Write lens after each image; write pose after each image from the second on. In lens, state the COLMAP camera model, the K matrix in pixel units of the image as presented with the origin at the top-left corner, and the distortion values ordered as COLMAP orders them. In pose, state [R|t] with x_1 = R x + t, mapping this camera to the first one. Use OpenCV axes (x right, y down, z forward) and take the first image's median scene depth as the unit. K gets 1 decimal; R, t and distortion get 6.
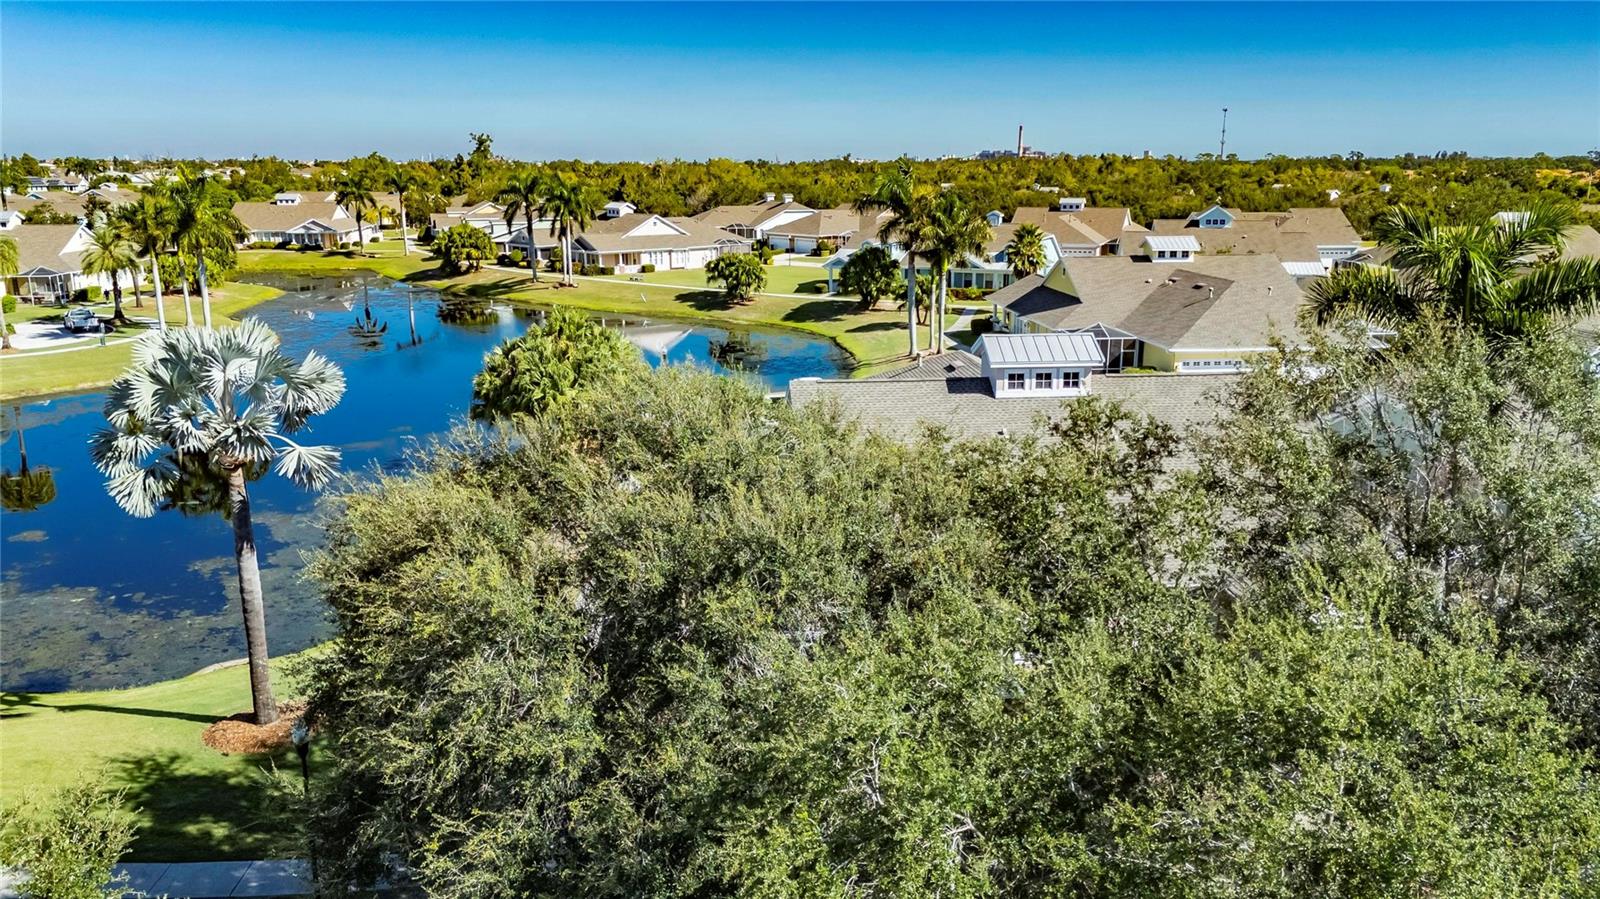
lens RADIAL K [[1163.8, 0, 807.7], [0, 1163.8, 470.4], [0, 0, 1]] dist [0.098900, -0.108576]
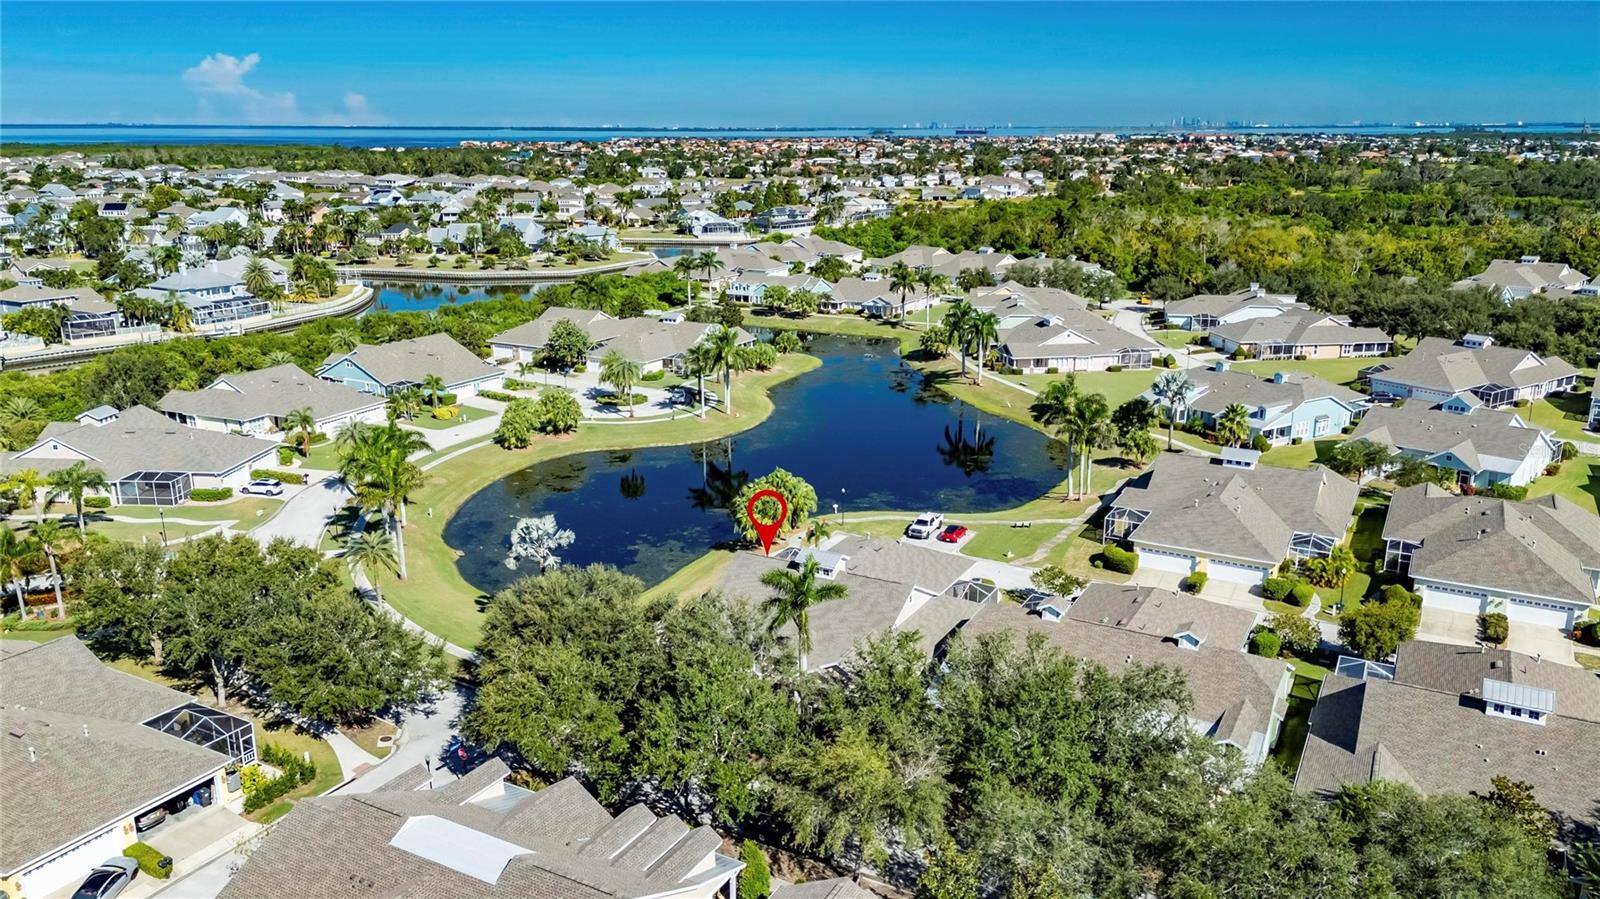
lens RADIAL K [[1169.6, 0, 809.2], [0, 1169.6, 448.8], [0, 0, 1]] dist [0.087853, -0.088823]
pose [[0.828151, 0.149397, -0.540228, 0.436298], [-0.143563, 0.988210, 0.053206, -0.135076], [0.541807, 0.033494, 0.839835, -0.327274]]
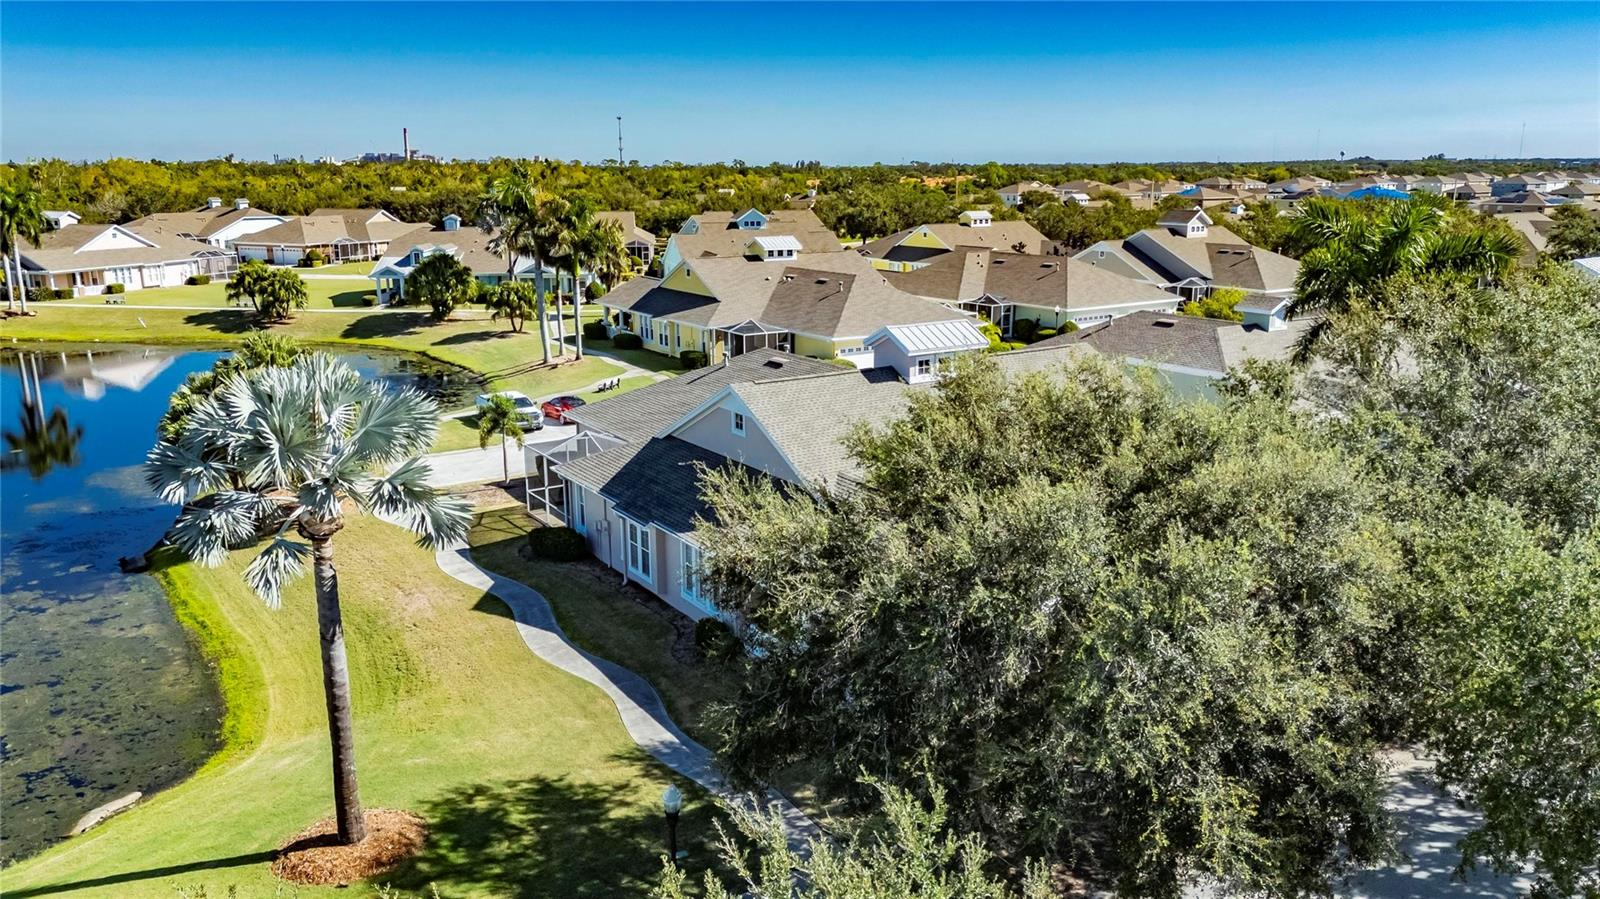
lens RADIAL K [[1174.3, 0, 808.5], [0, 1174.3, 451.7], [0, 0, 1]] dist [0.068579, -0.068884]
pose [[0.881010, -0.111023, 0.459886, -0.123113], [0.120098, 0.992716, 0.009584, -0.006285], [-0.457600, 0.046788, 0.887926, 0.023603]]
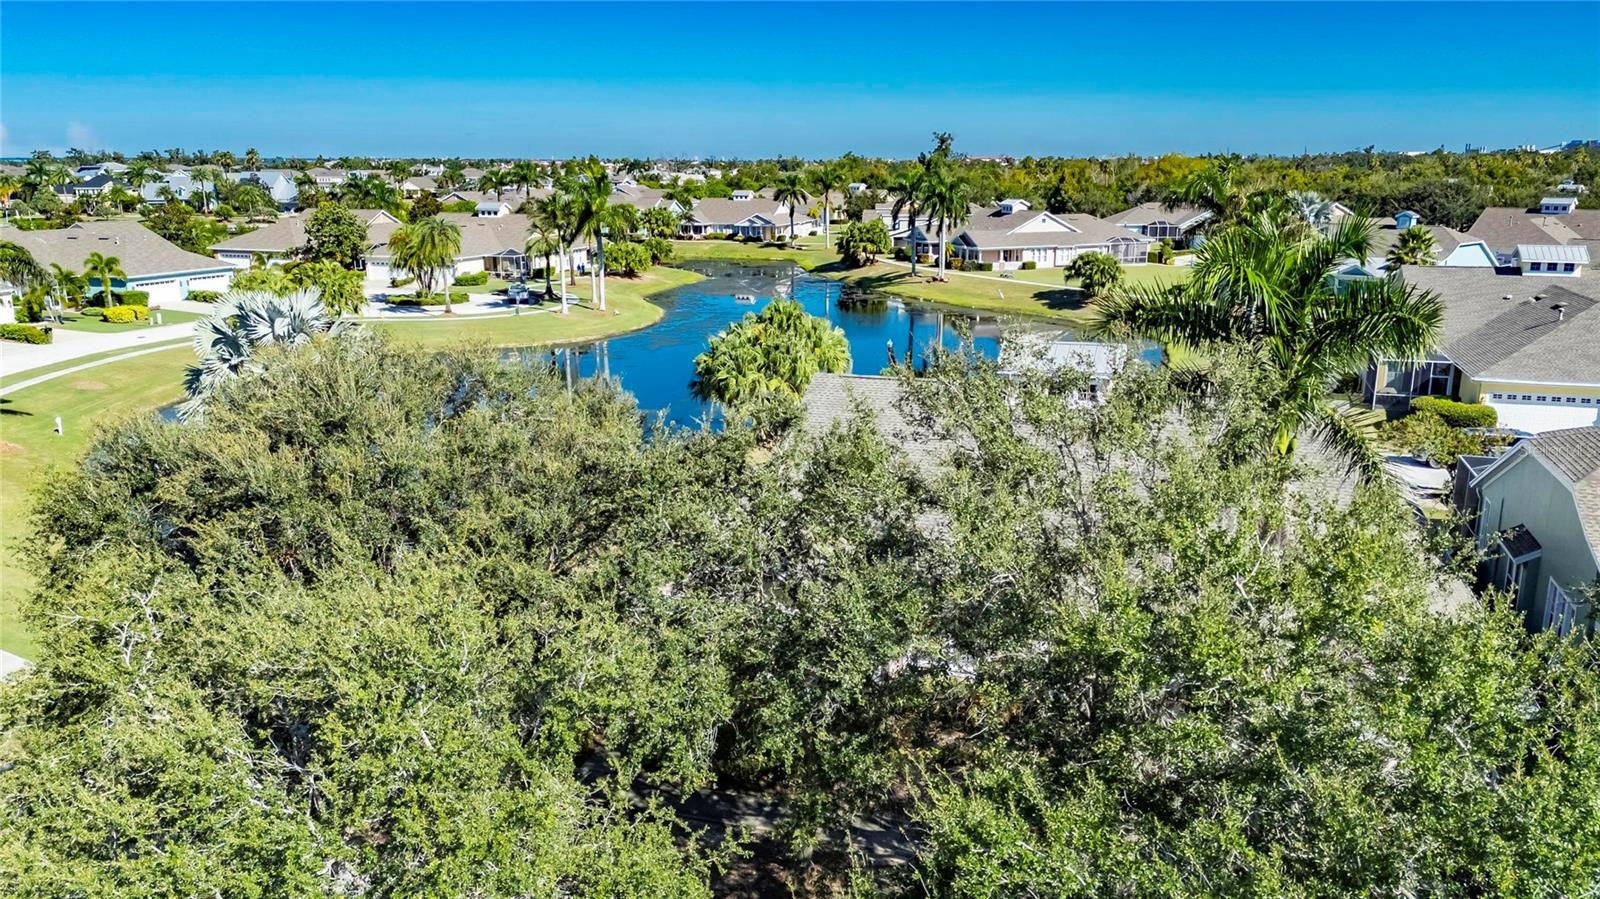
lens RADIAL K [[1163.8, 0, 807.7], [0, 1163.8, 470.4], [0, 0, 1]] dist [0.098900, -0.108576]
pose [[0.915344, 0.103131, -0.389241, 0.113929], [-0.101944, 0.994506, 0.023766, -0.004085], [0.389554, 0.017927, 0.920829, 0.012267]]
